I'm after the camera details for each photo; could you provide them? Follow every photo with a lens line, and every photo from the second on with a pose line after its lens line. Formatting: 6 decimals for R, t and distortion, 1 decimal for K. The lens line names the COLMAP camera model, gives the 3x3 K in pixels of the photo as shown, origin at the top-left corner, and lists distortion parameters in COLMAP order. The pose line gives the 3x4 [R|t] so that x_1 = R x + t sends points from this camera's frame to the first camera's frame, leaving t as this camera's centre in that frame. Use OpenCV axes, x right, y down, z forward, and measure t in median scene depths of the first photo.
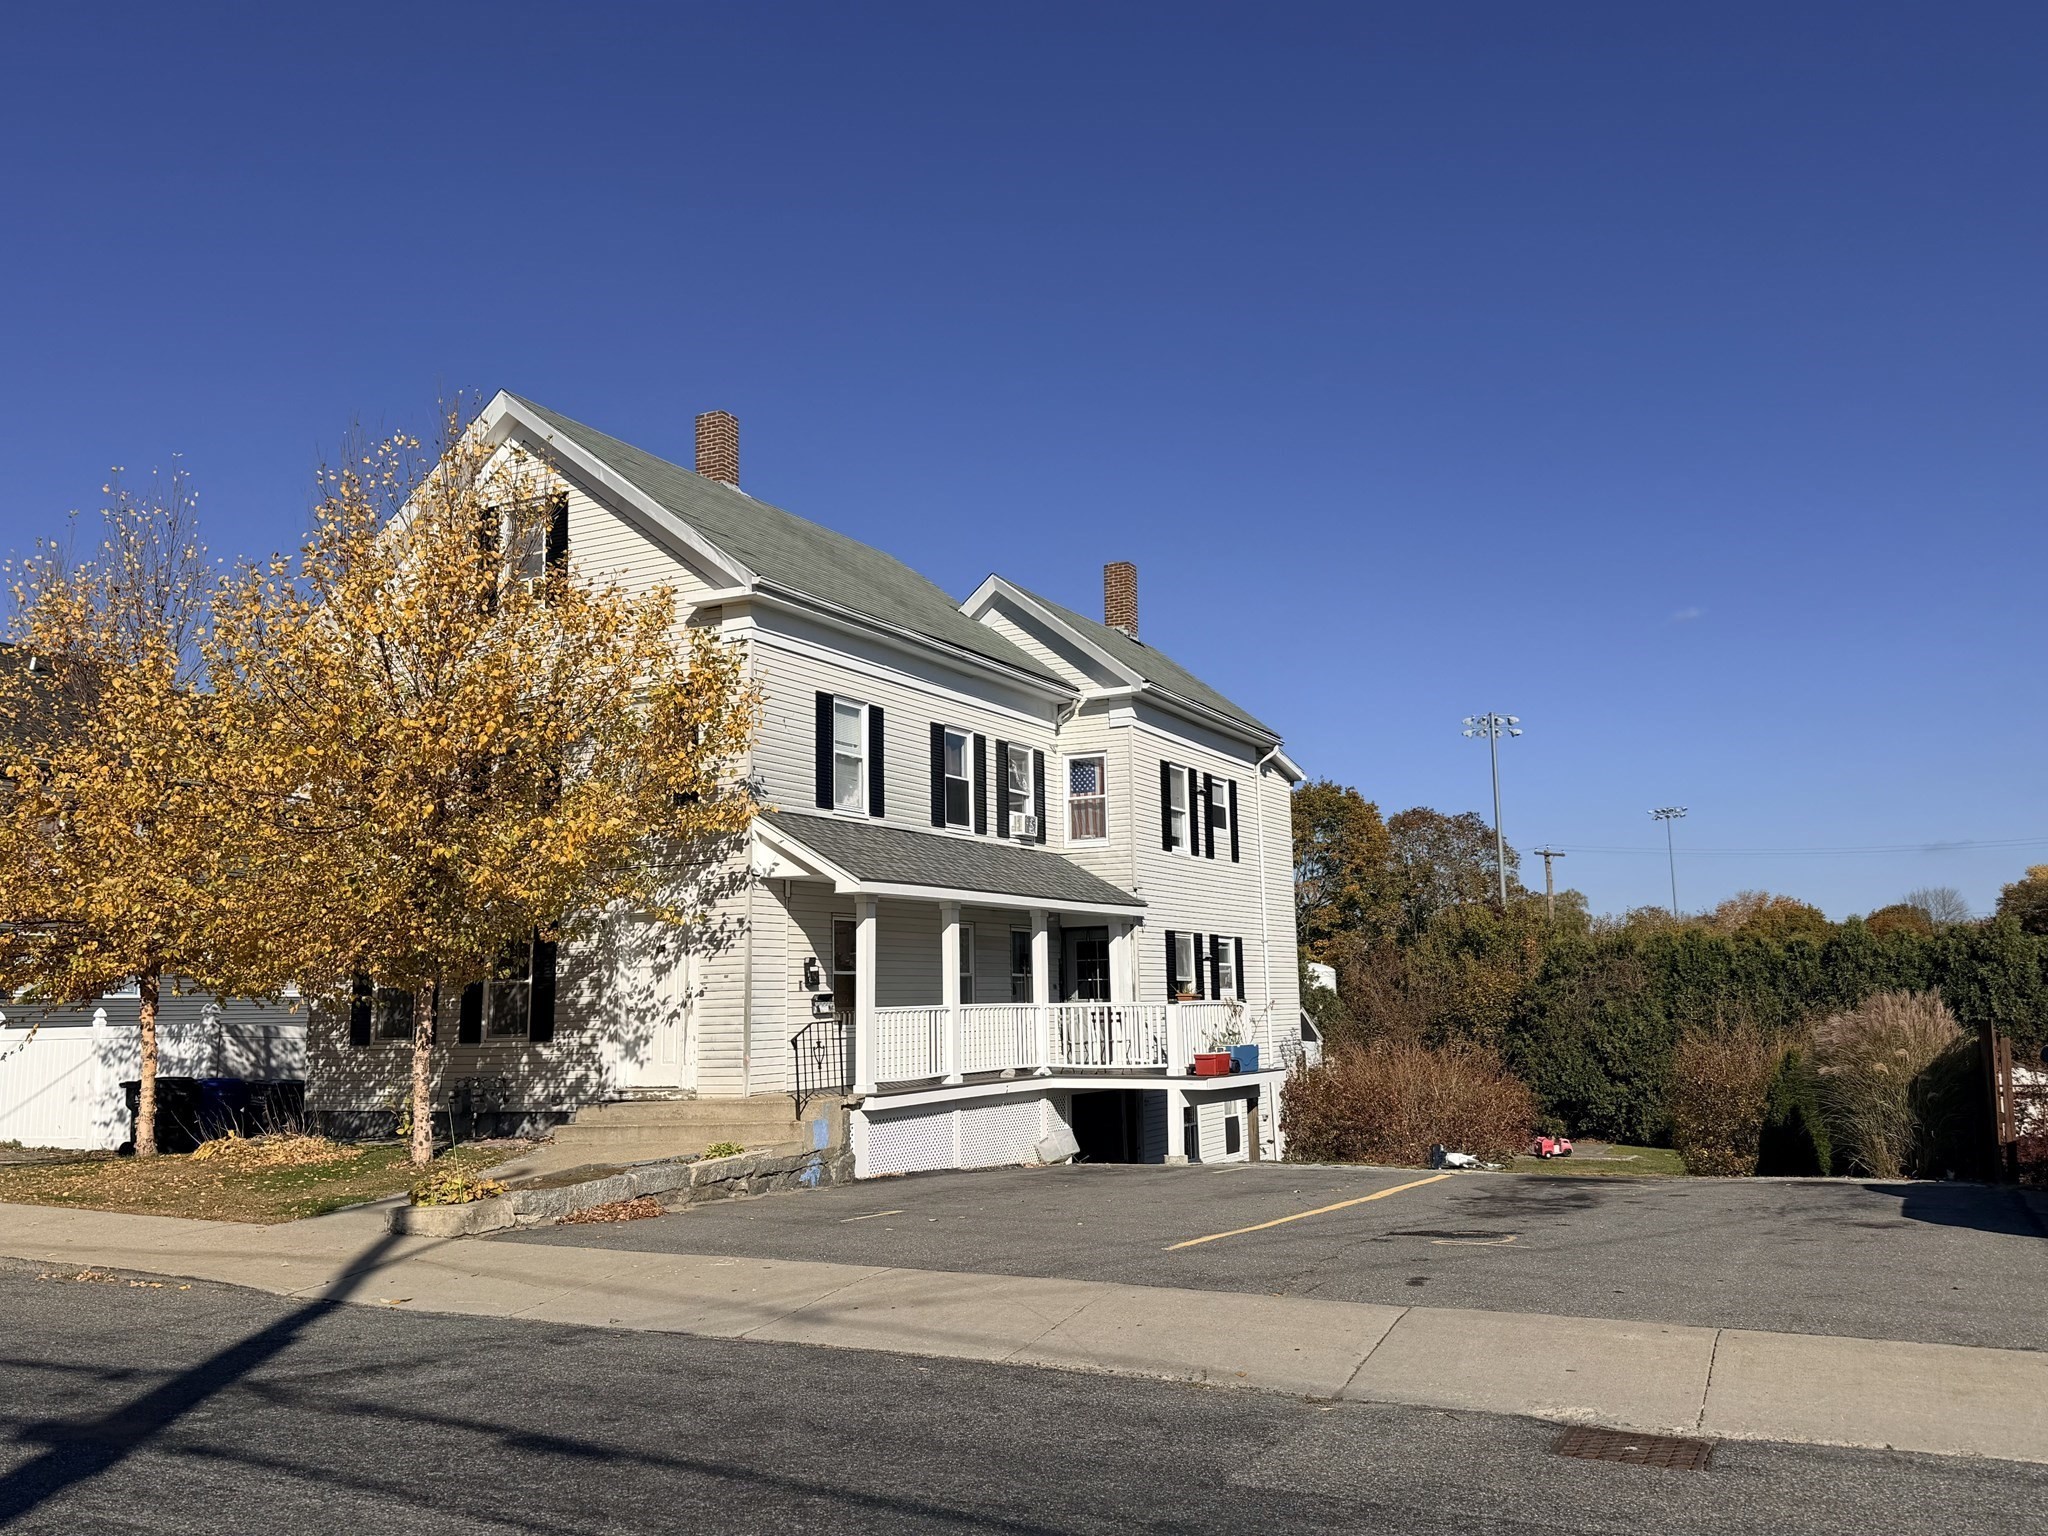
lens RADIAL K [[1663.8, 0, 1024.0], [0, 1663.8, 768.0], [0, 0, 1]] dist [-0.005844, -0.005078]
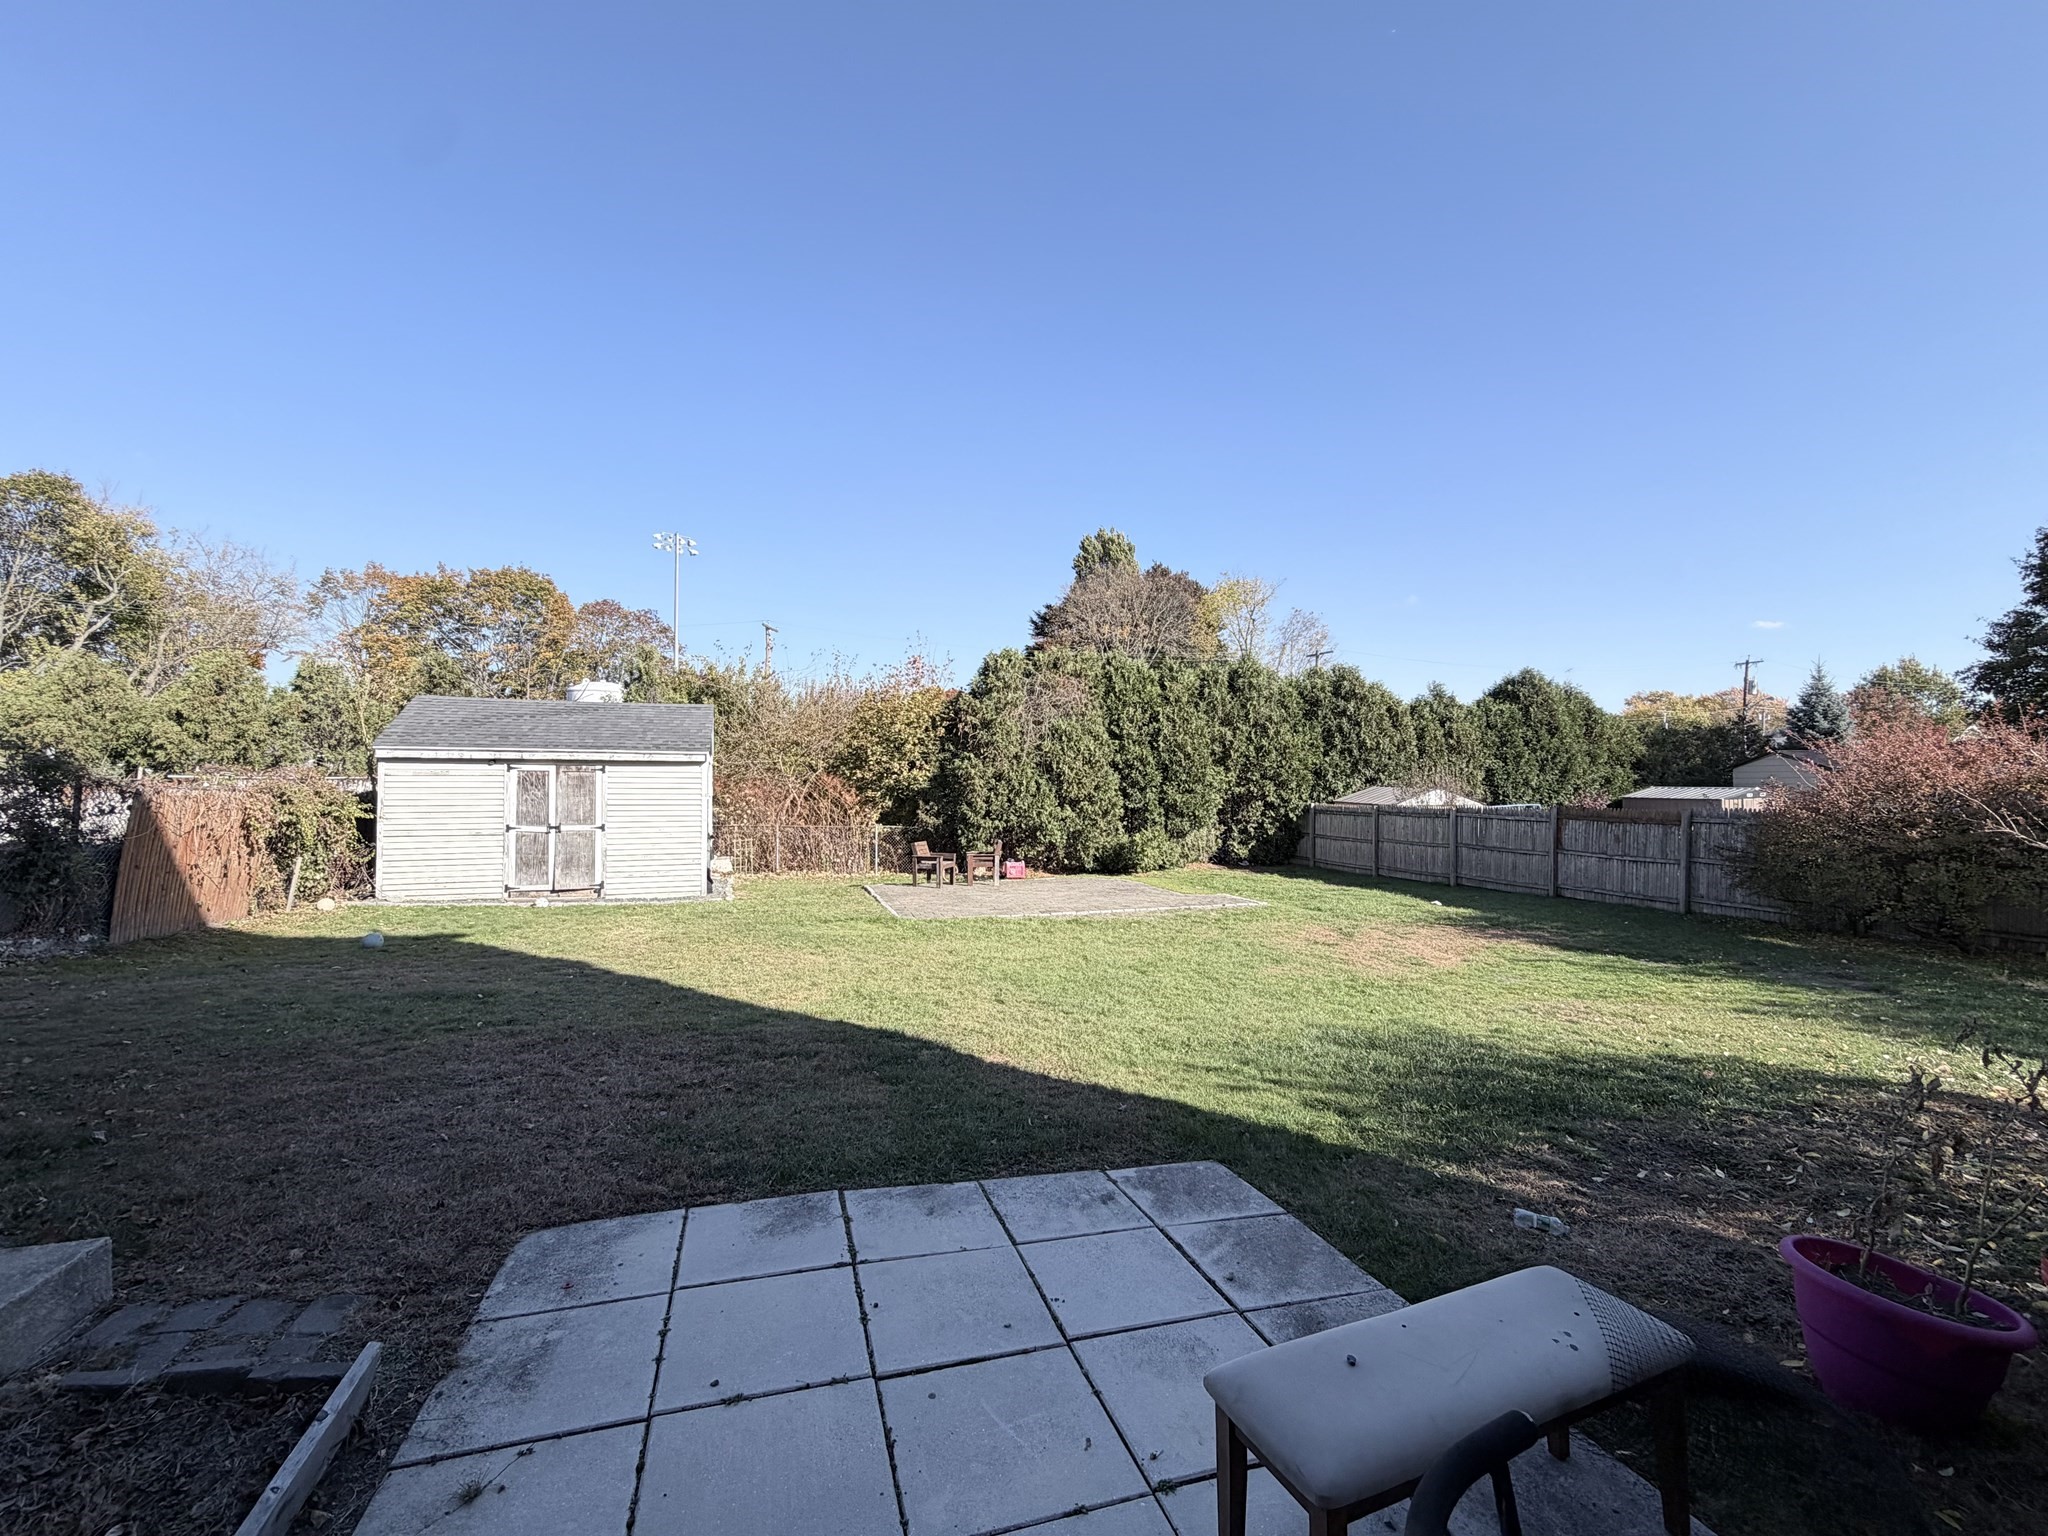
lens RADIAL K [[886.5, 0, 1024.0], [0, 886.5, 768.0], [0, 0, 1]] dist [-0.000322, -0.000017]
pose [[0.720626, 0.028383, 0.692743, 0.000544], [-0.122070, 0.988747, 0.086473, 0.126504], [-0.682494, -0.146878, 0.715981, 0.656589]]
